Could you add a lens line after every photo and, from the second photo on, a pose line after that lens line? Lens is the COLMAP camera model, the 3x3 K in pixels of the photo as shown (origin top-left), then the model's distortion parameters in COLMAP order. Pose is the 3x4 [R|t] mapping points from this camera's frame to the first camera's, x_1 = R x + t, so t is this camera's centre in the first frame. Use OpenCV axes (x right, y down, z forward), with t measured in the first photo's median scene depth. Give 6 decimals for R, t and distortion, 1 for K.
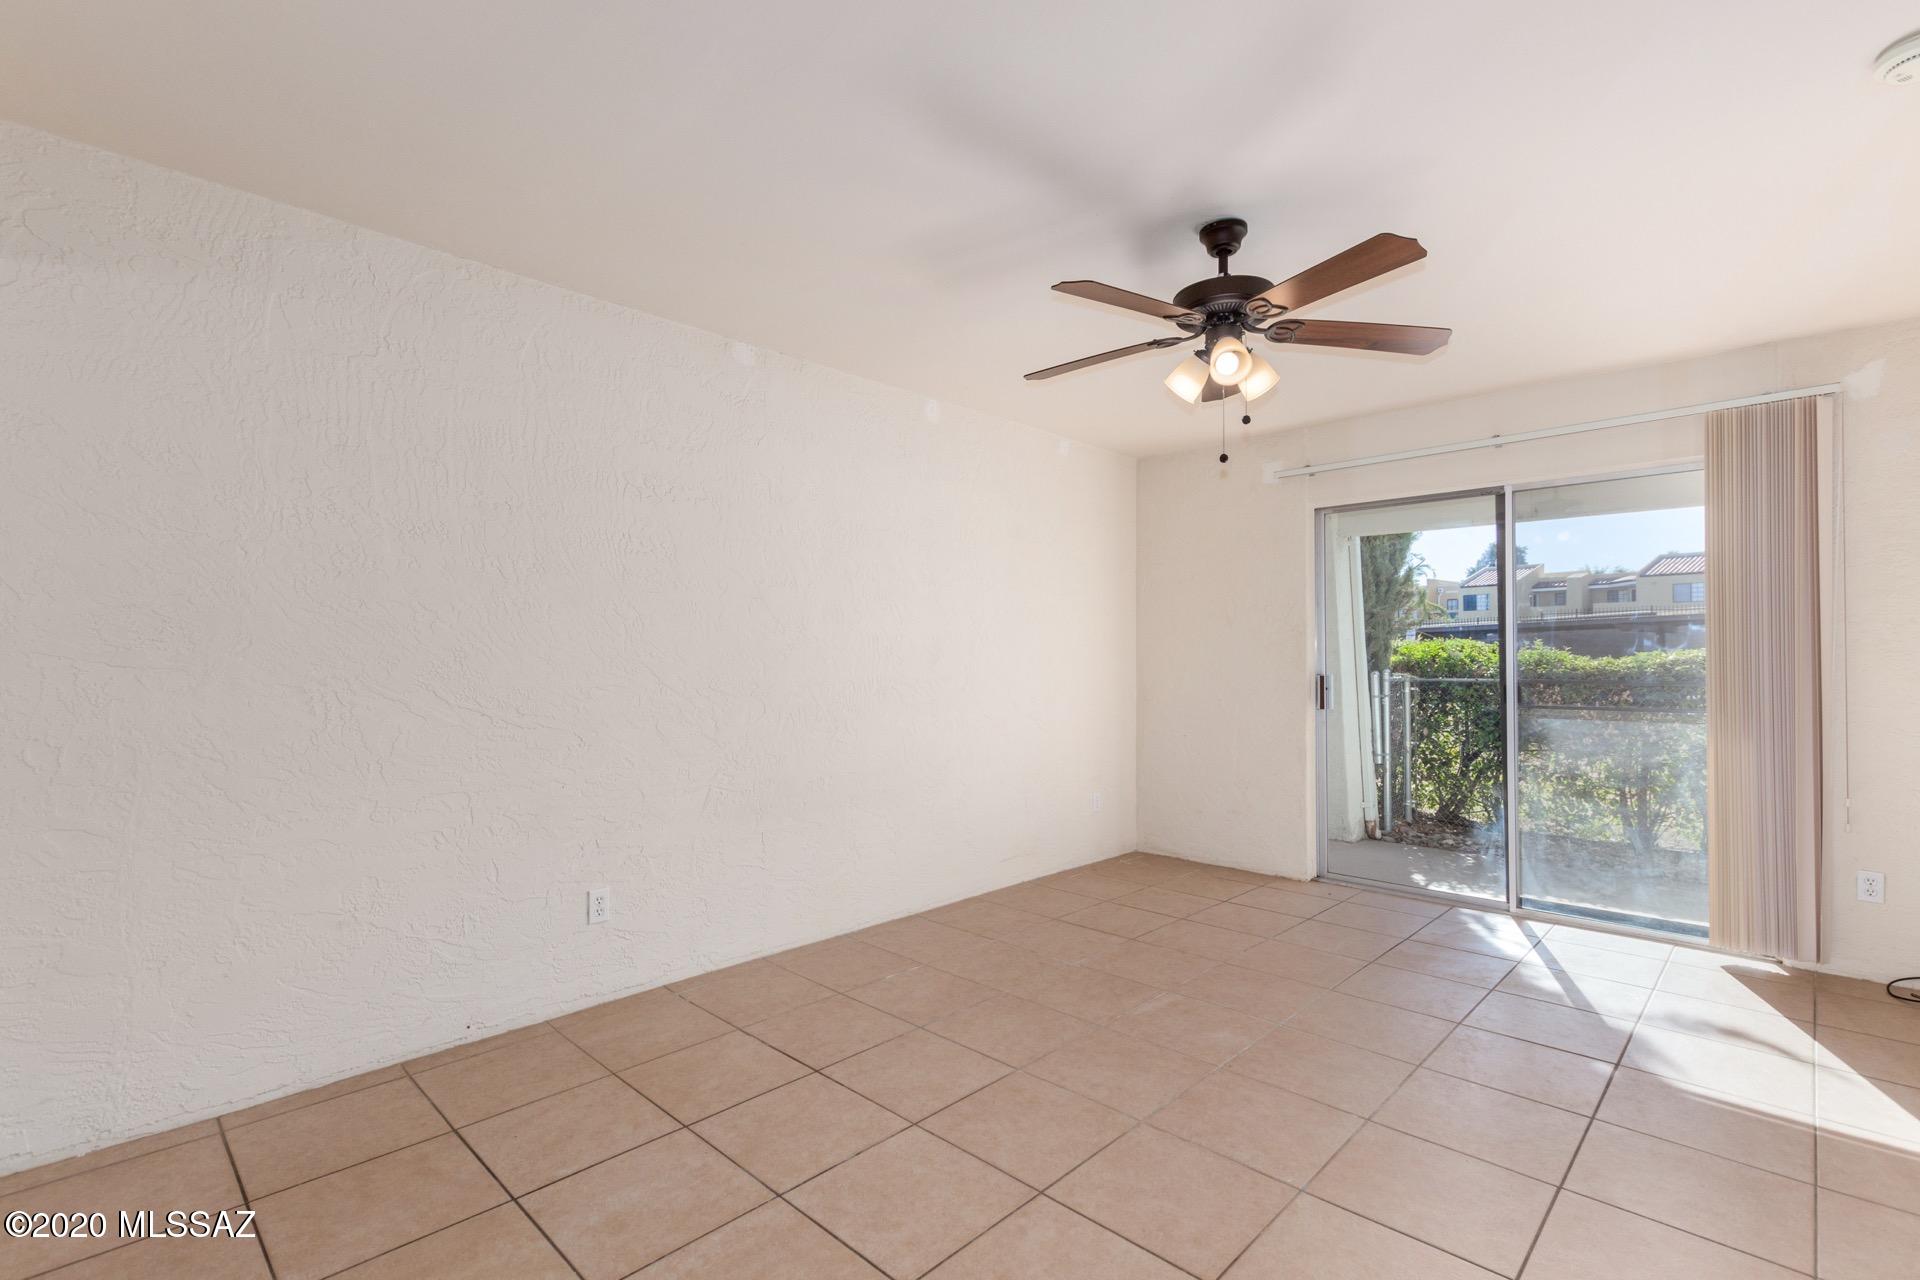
lens RADIAL K [[876.3, 0, 947.7], [0, 876.3, 648.5], [0, 0, 1]] dist [0.009171, -0.004572]
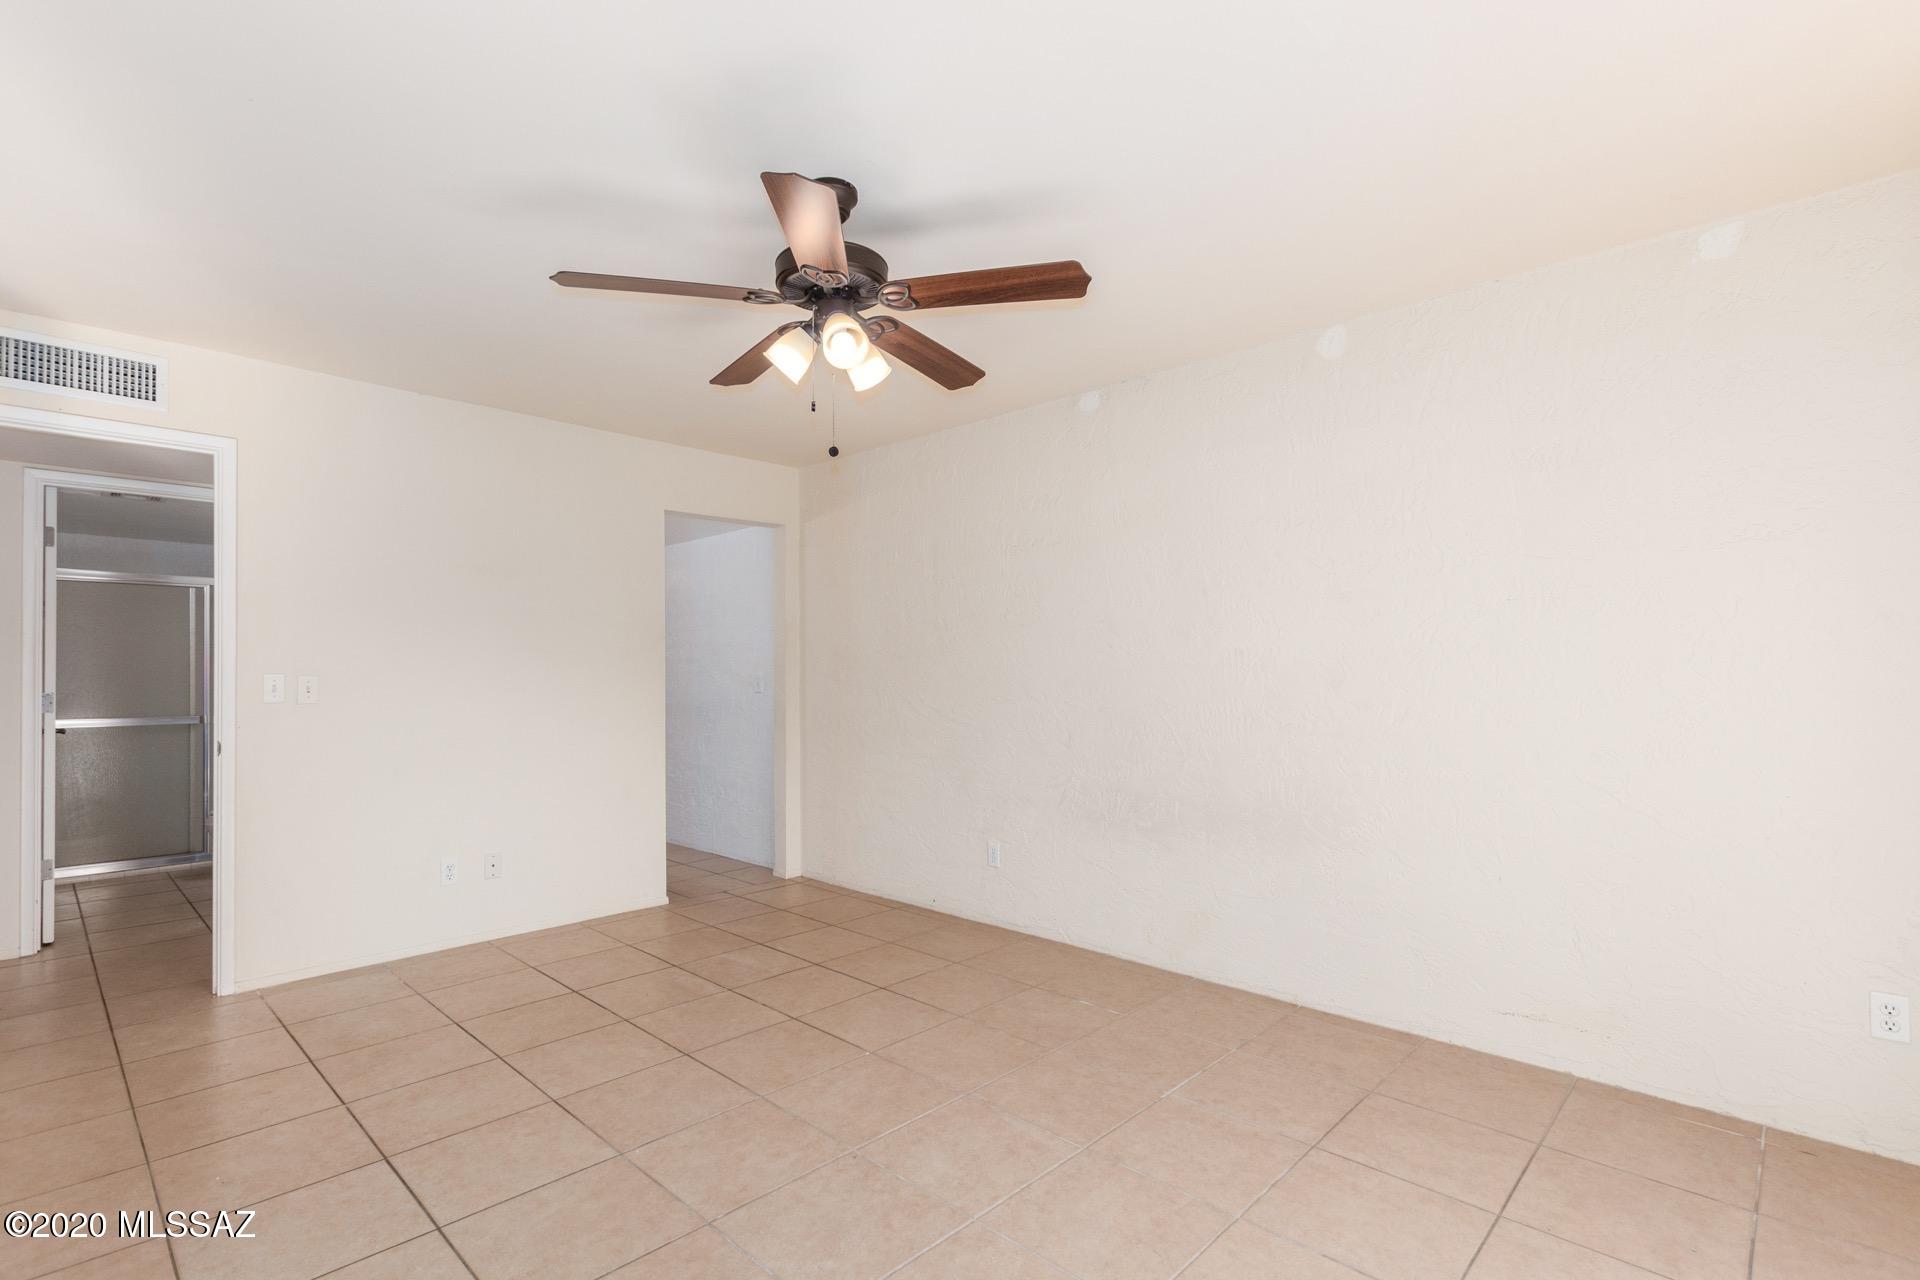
lens RADIAL K [[876.3, 0, 945.4], [0, 876.3, 667.3], [0, 0, 1]] dist [0.009171, -0.004572]
pose [[0.008671, -0.008858, -0.999923, 0.940215], [0.013382, 0.999872, -0.008742, 0.007390], [0.999873, -0.013306, 0.008788, 0.867255]]
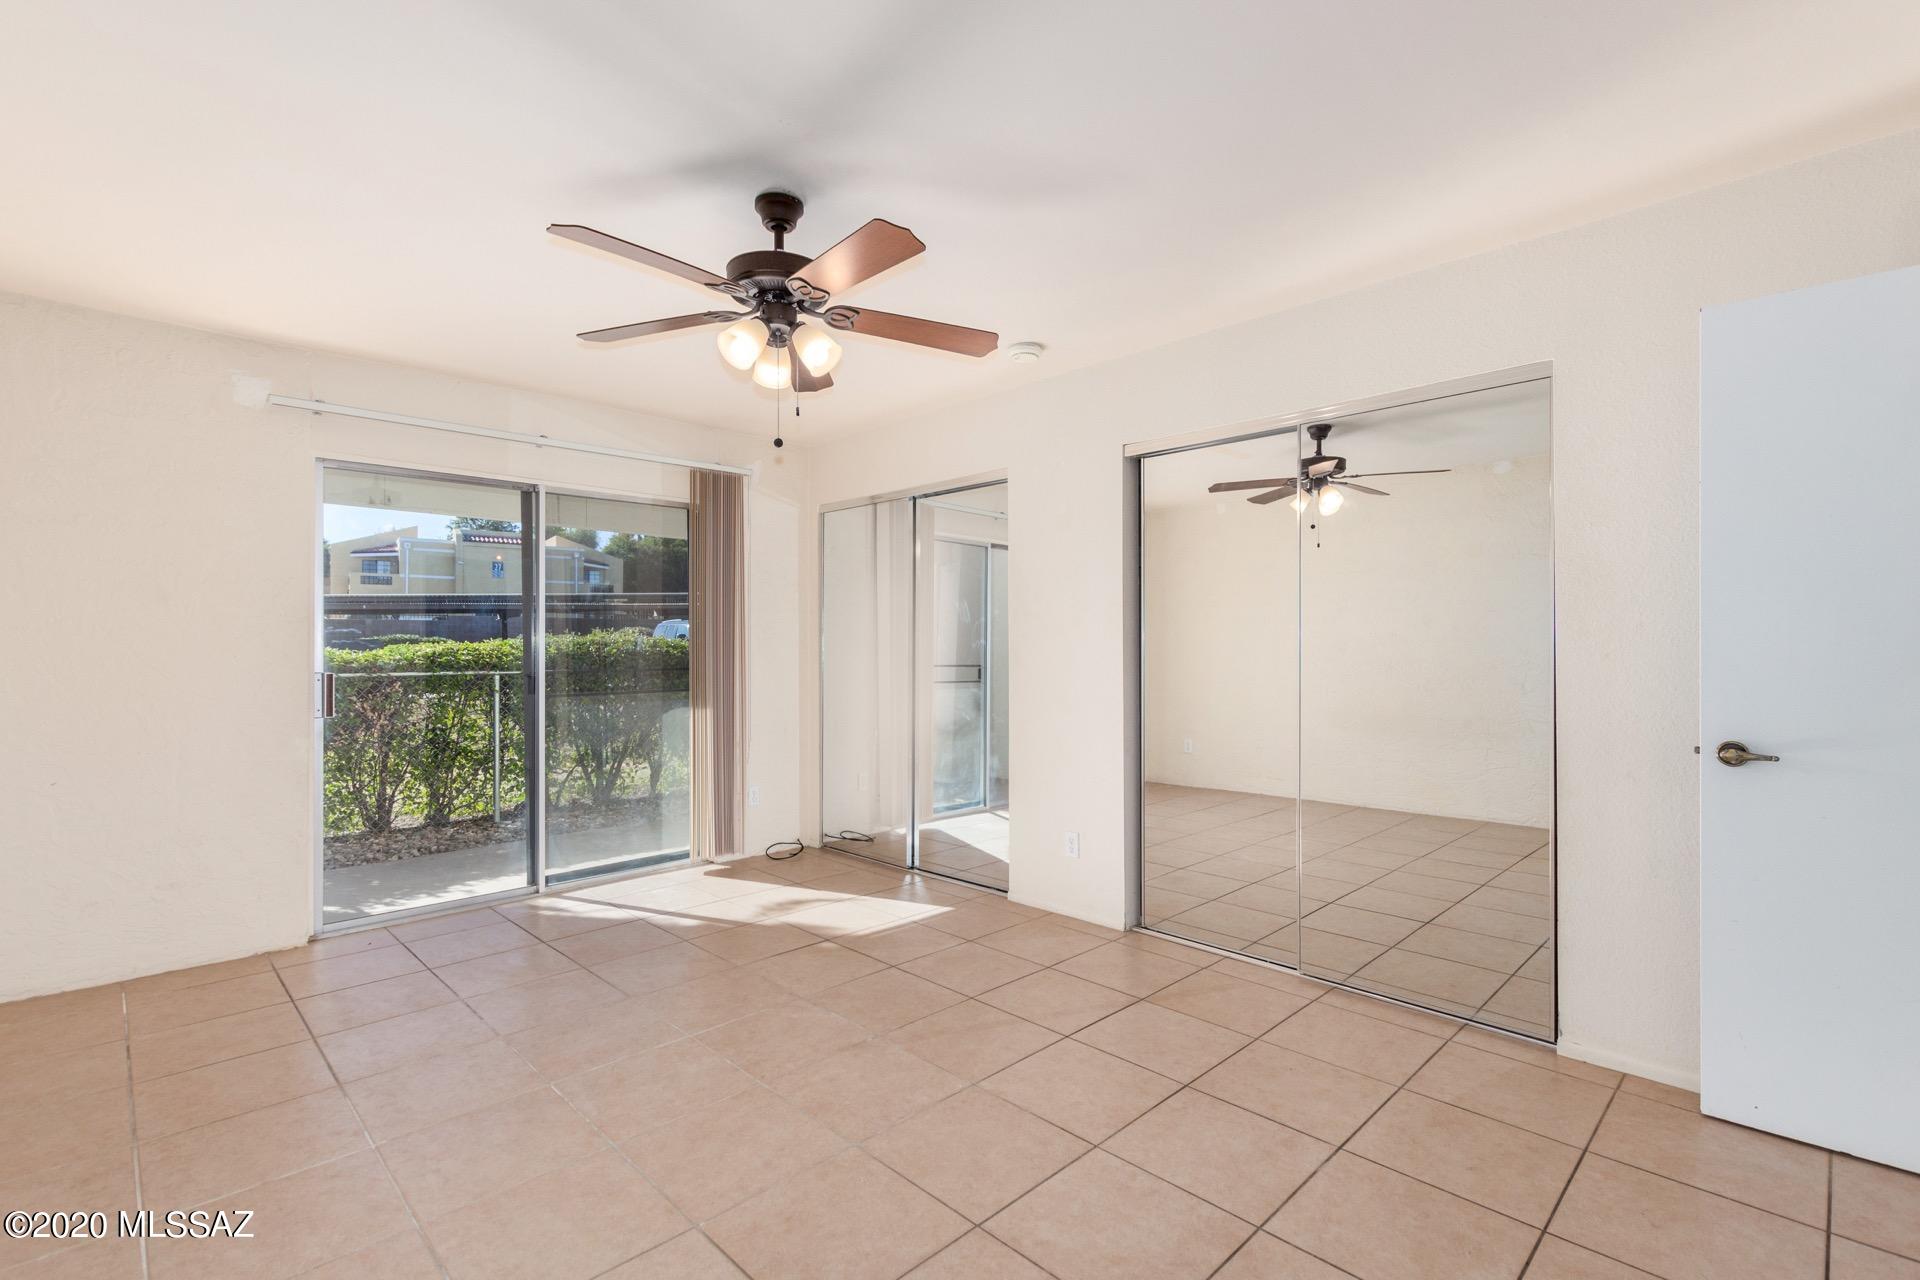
lens RADIAL K [[876.3, 0, 959.4], [0, 876.3, 637.7], [0, 0, 1]] dist [0.009171, -0.004572]
pose [[0.010431, 0.010533, 0.999890, -0.509355], [-0.007570, 0.999917, -0.010454, 0.004083], [-0.999917, -0.007460, 0.010510, 0.621756]]
